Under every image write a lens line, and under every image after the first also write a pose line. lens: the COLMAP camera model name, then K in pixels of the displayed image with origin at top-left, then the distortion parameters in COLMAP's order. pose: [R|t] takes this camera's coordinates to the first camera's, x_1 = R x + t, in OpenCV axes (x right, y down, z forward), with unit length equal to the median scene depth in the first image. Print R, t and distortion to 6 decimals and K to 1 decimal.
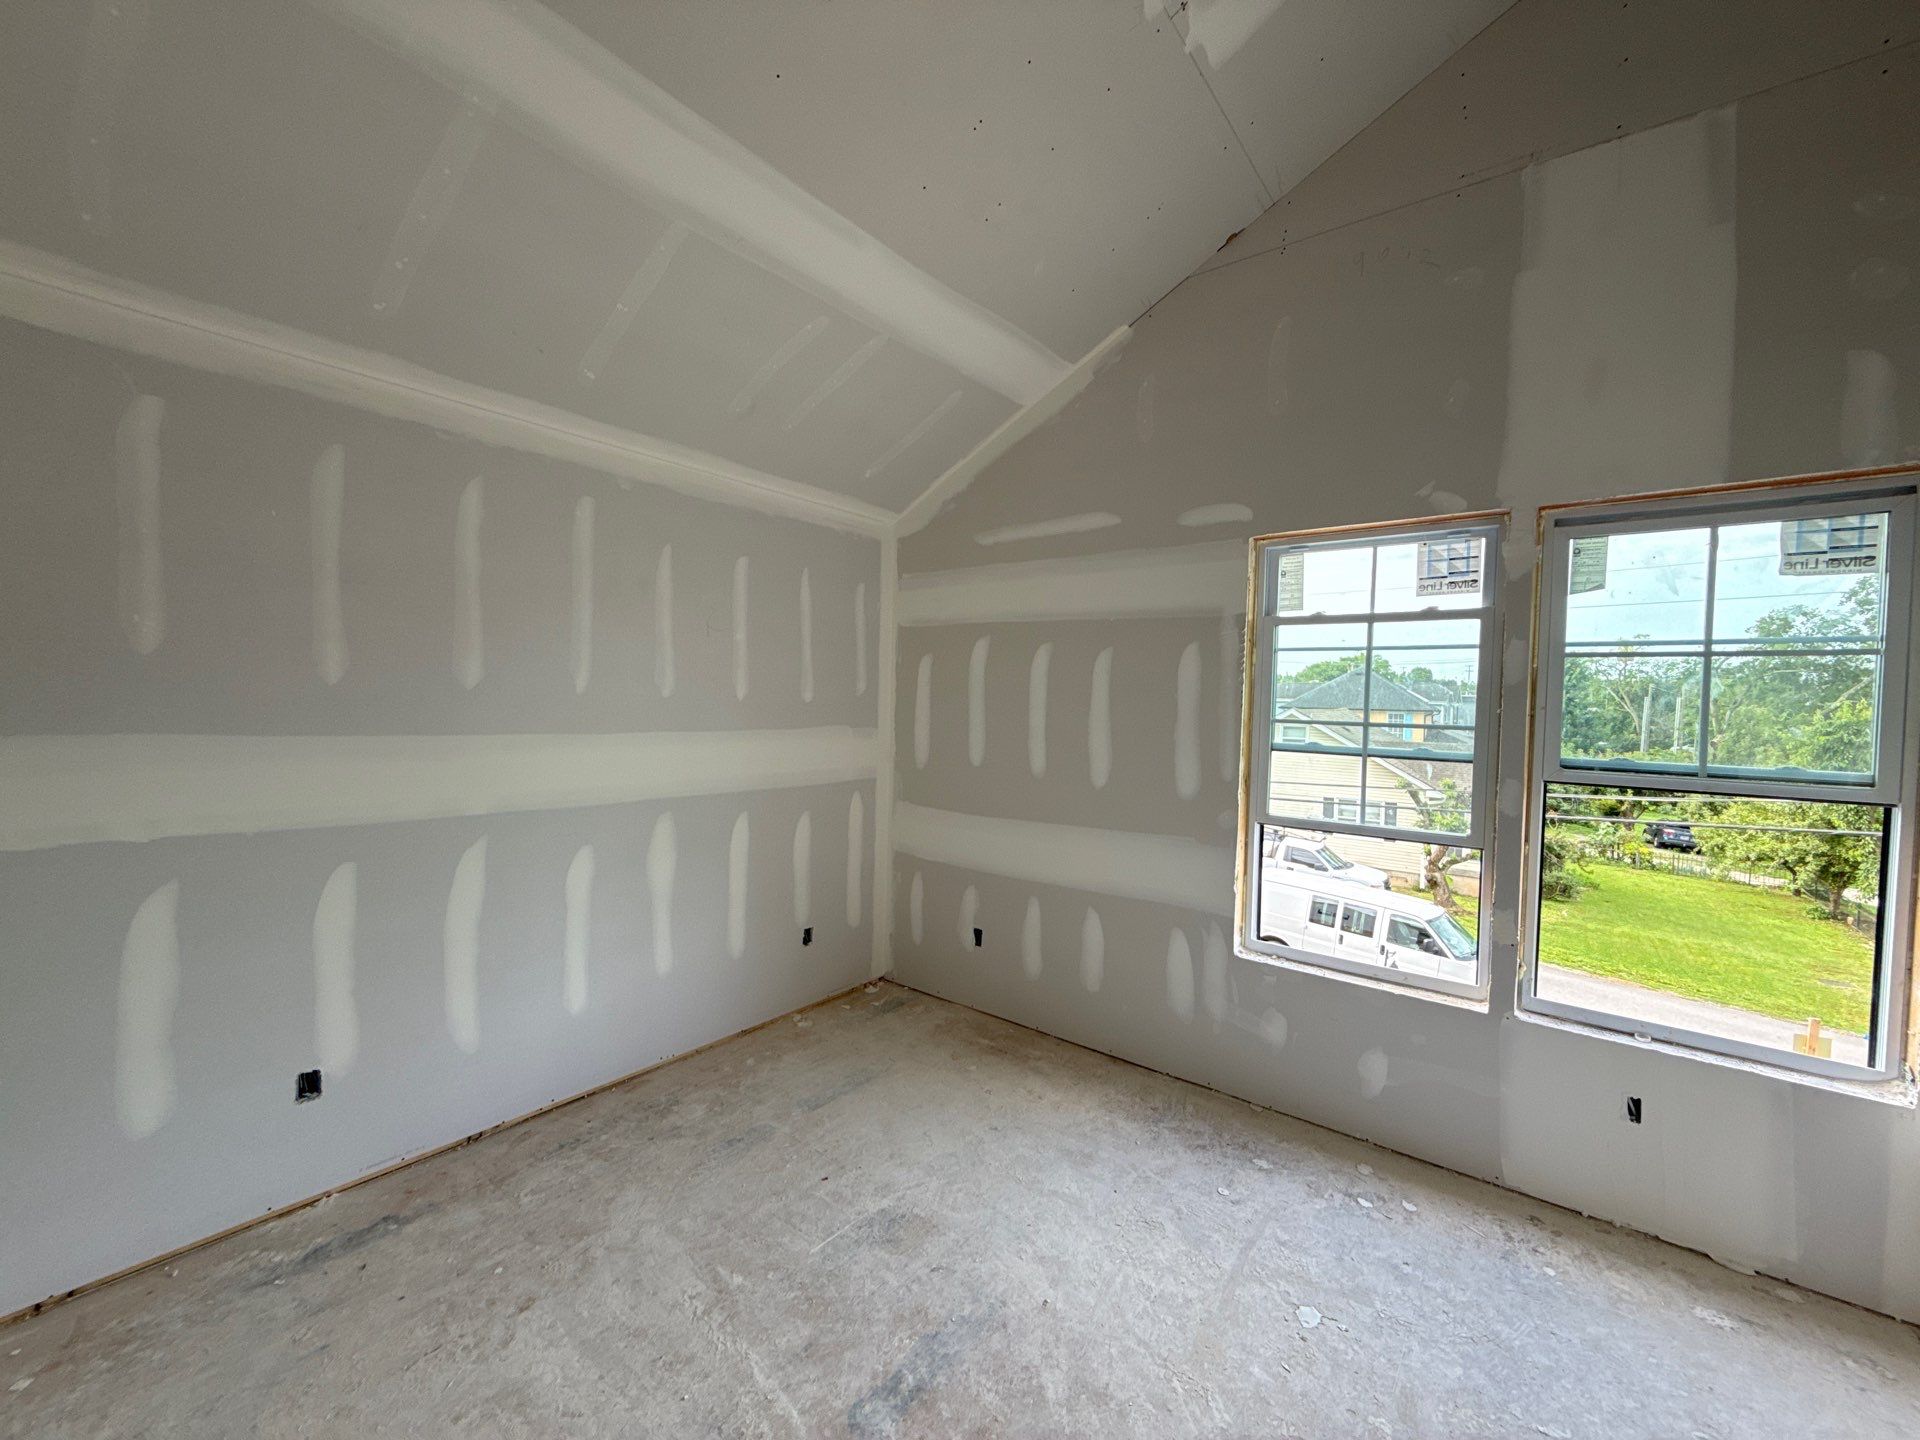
lens RADIAL K [[765.5, 0, 961.7], [0, 765.5, 716.9], [0, 0, 1]] dist [-0.000413, -0.000316]
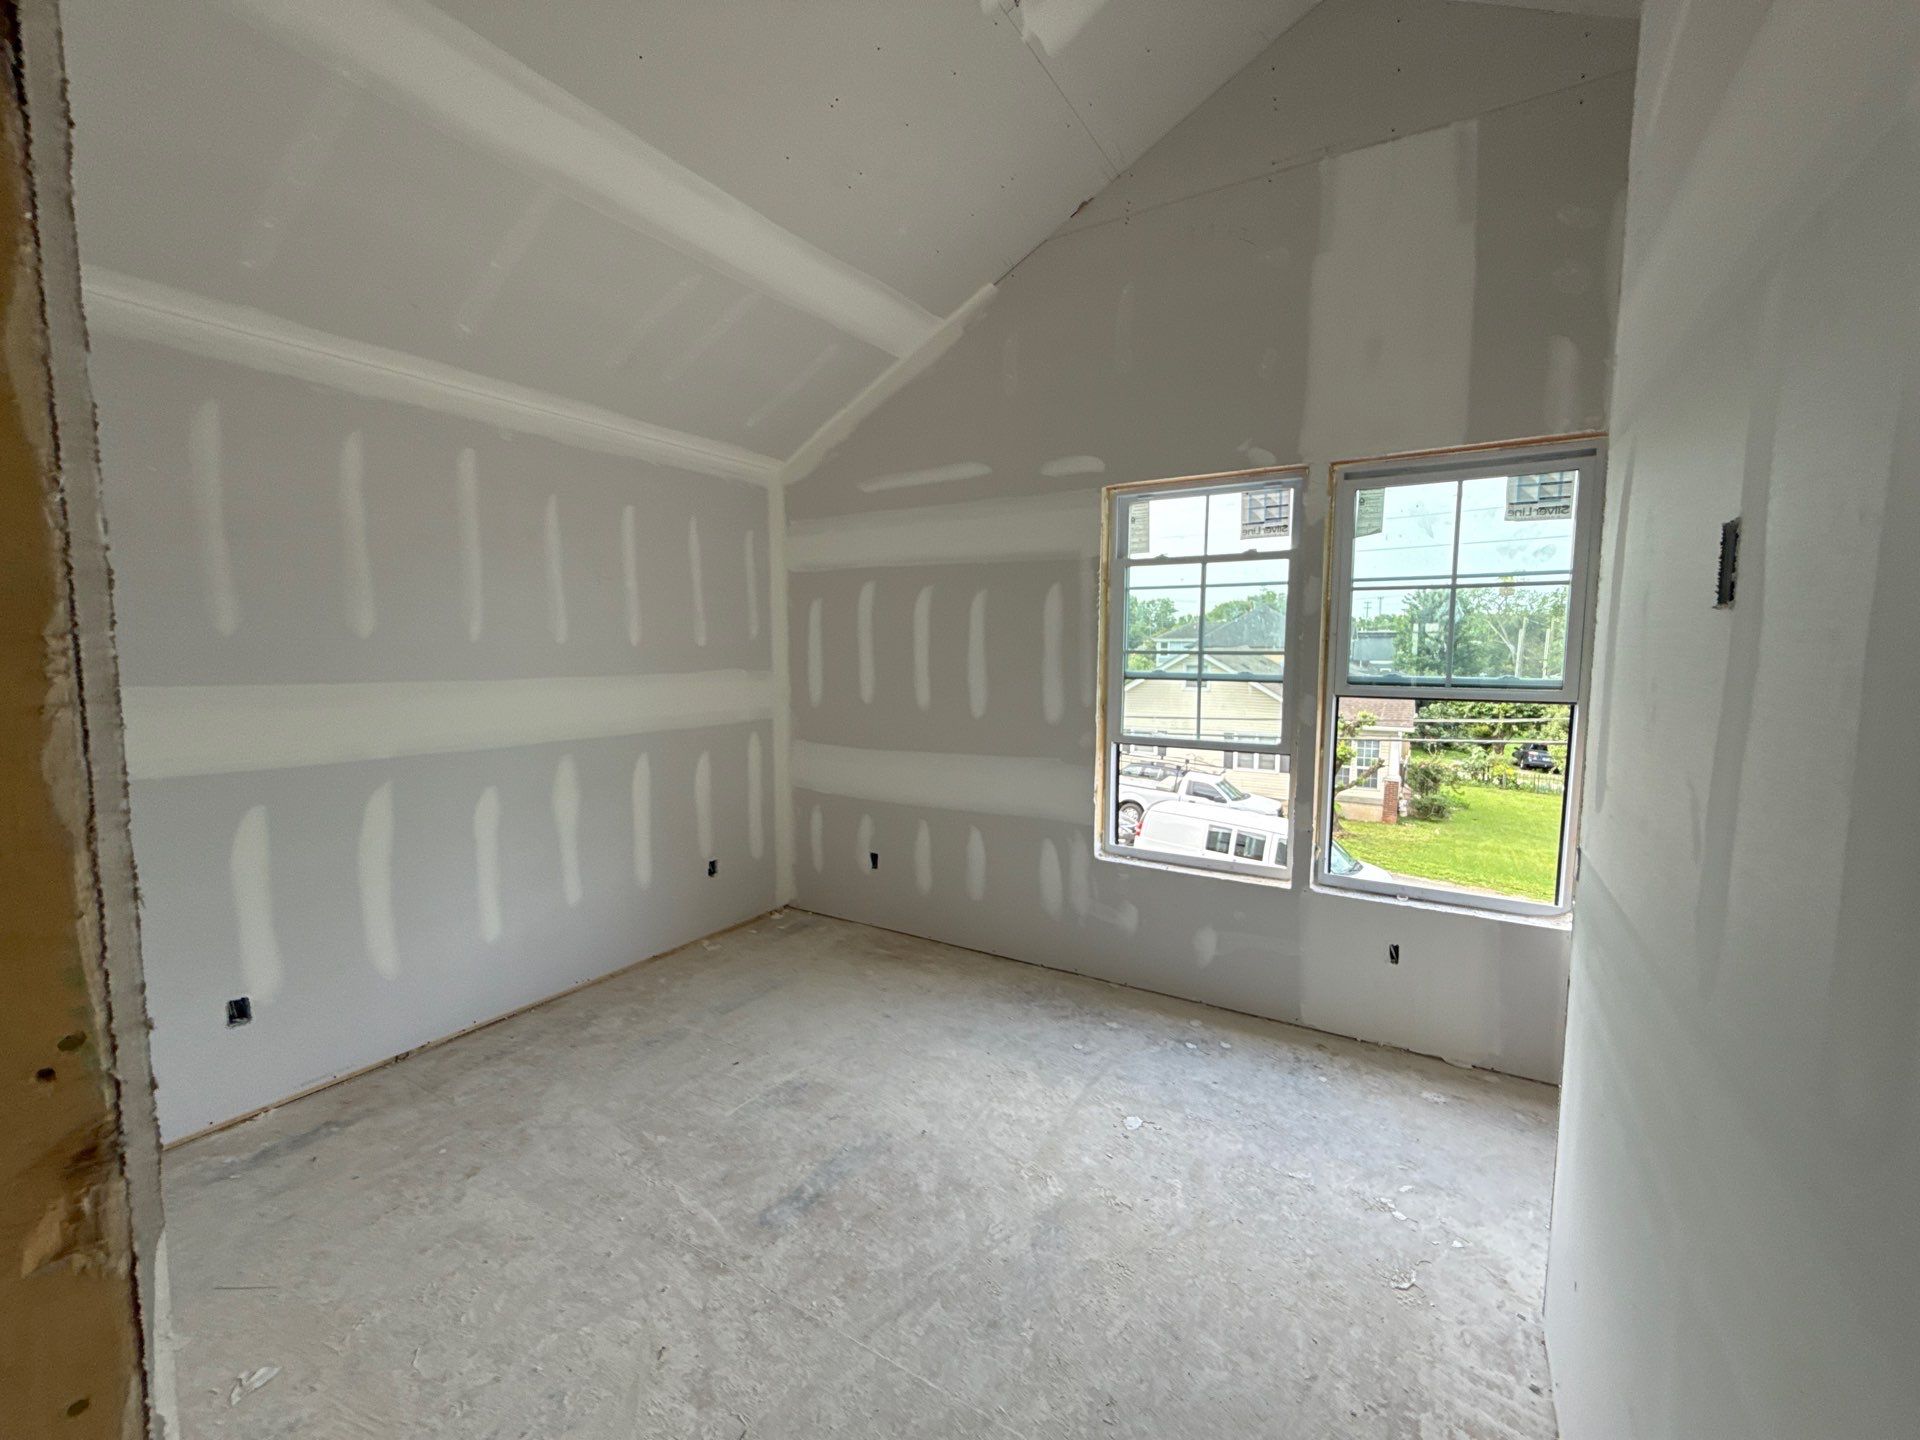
lens RADIAL K [[785.4, 0, 960.0], [0, 785.4, 720.0], [0, 0, 1]] dist [-0.001021, -0.000082]
pose [[0.993347, -0.033957, 0.110039, 0.036583], [0.026015, 0.997006, 0.072823, 0.015657], [-0.112182, -0.069476, 0.991256, -0.142537]]
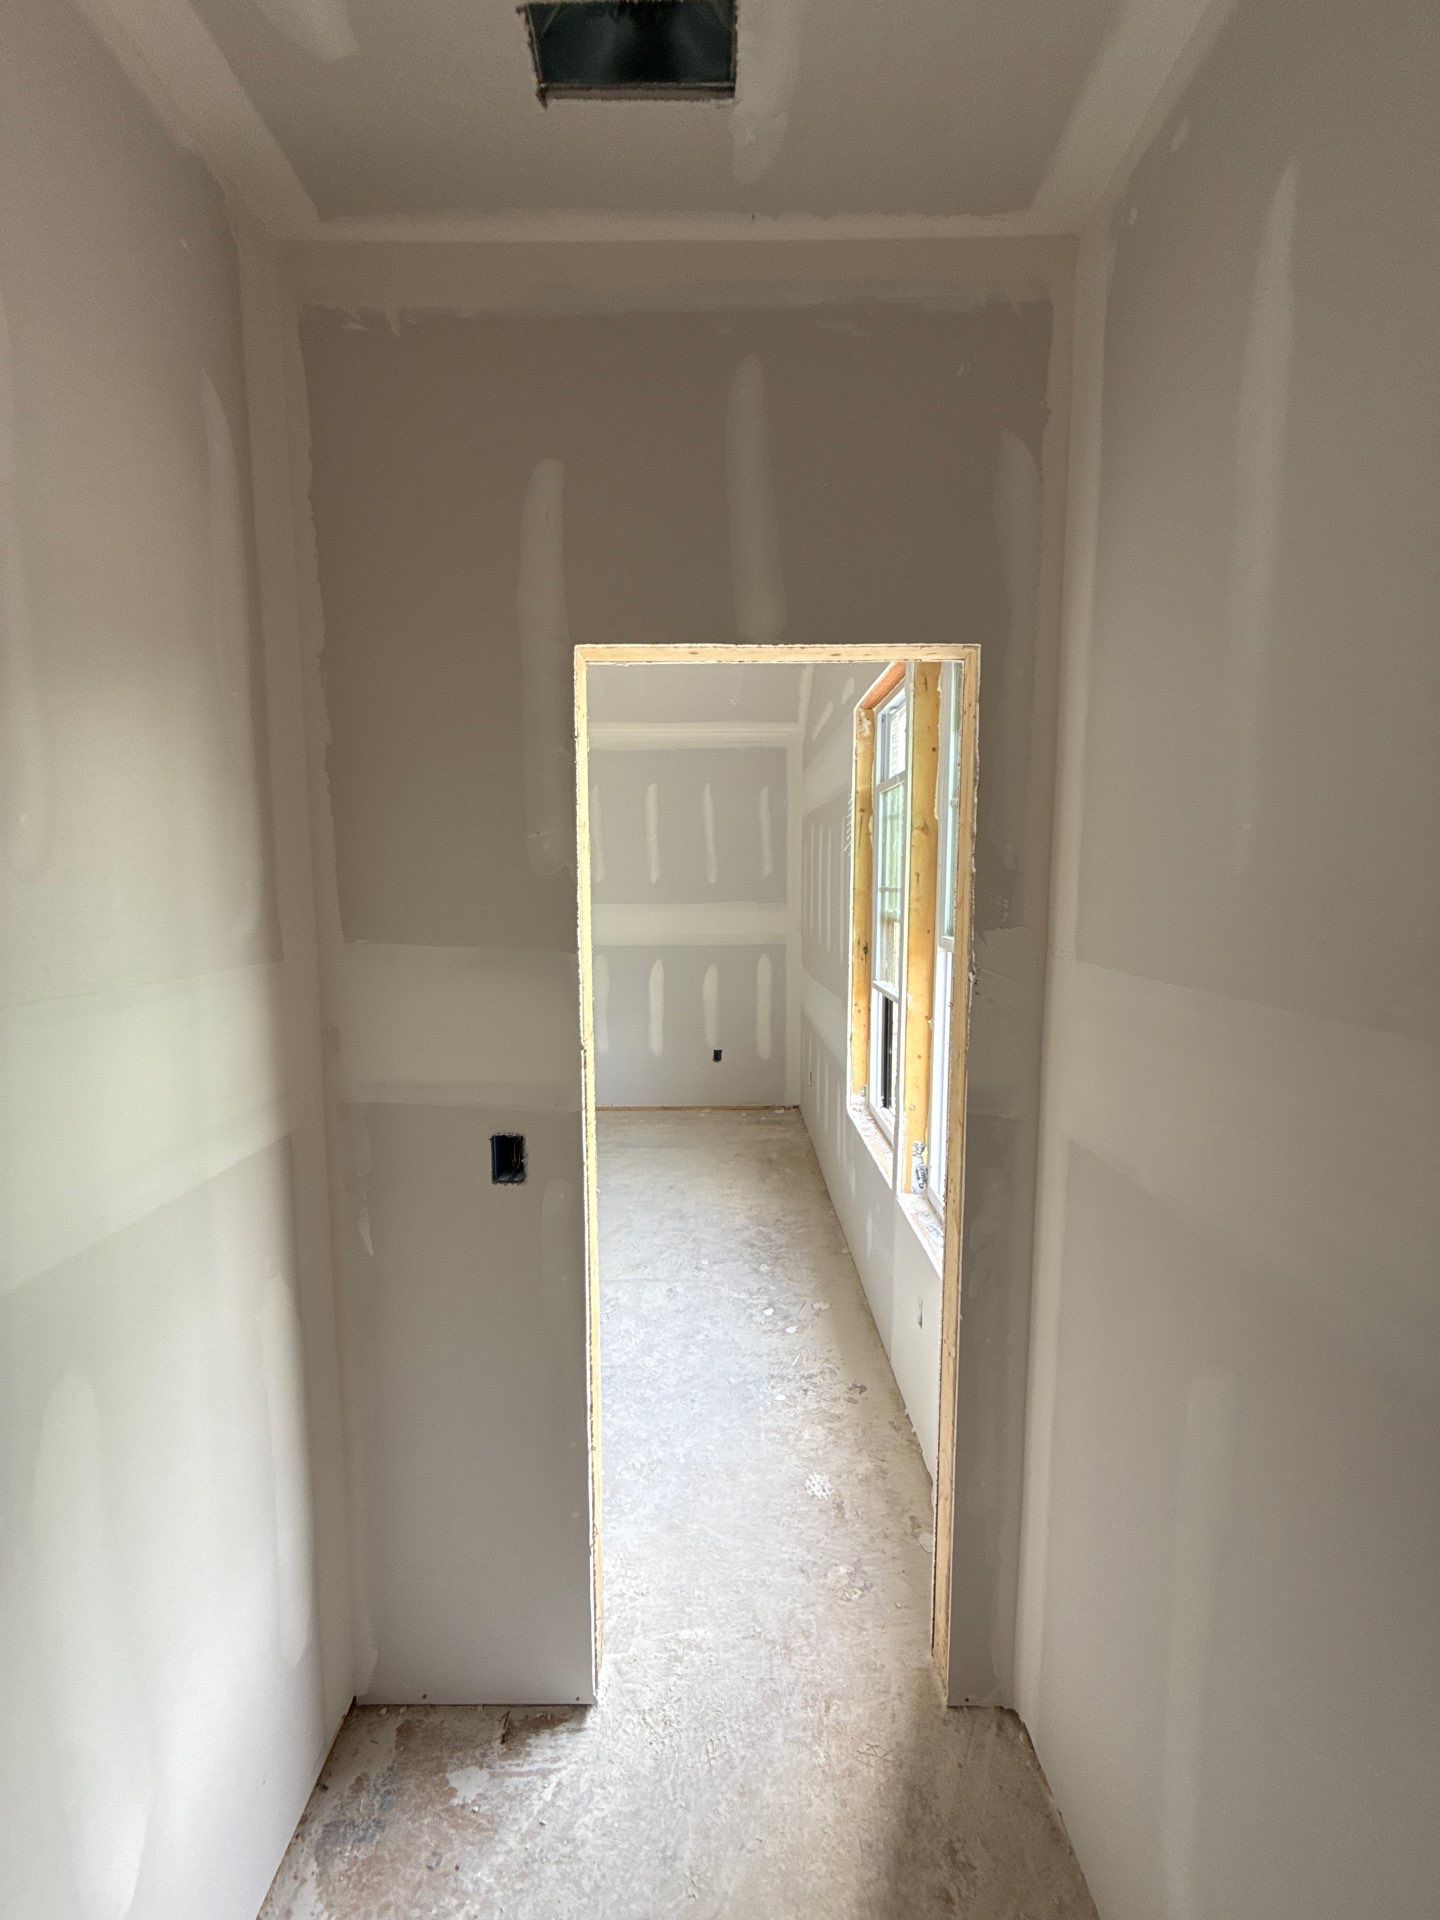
lens RADIAL K [[765.5, 0, 720.0], [0, 765.5, 960.0], [0, 0, 1]] dist [-0.000413, -0.000316]
pose [[0.618890, 0.054263, -0.783601, 1.187332], [0.000128, 0.997604, 0.069183, 0.030731], [0.785477, -0.042917, 0.617400, 0.232366]]
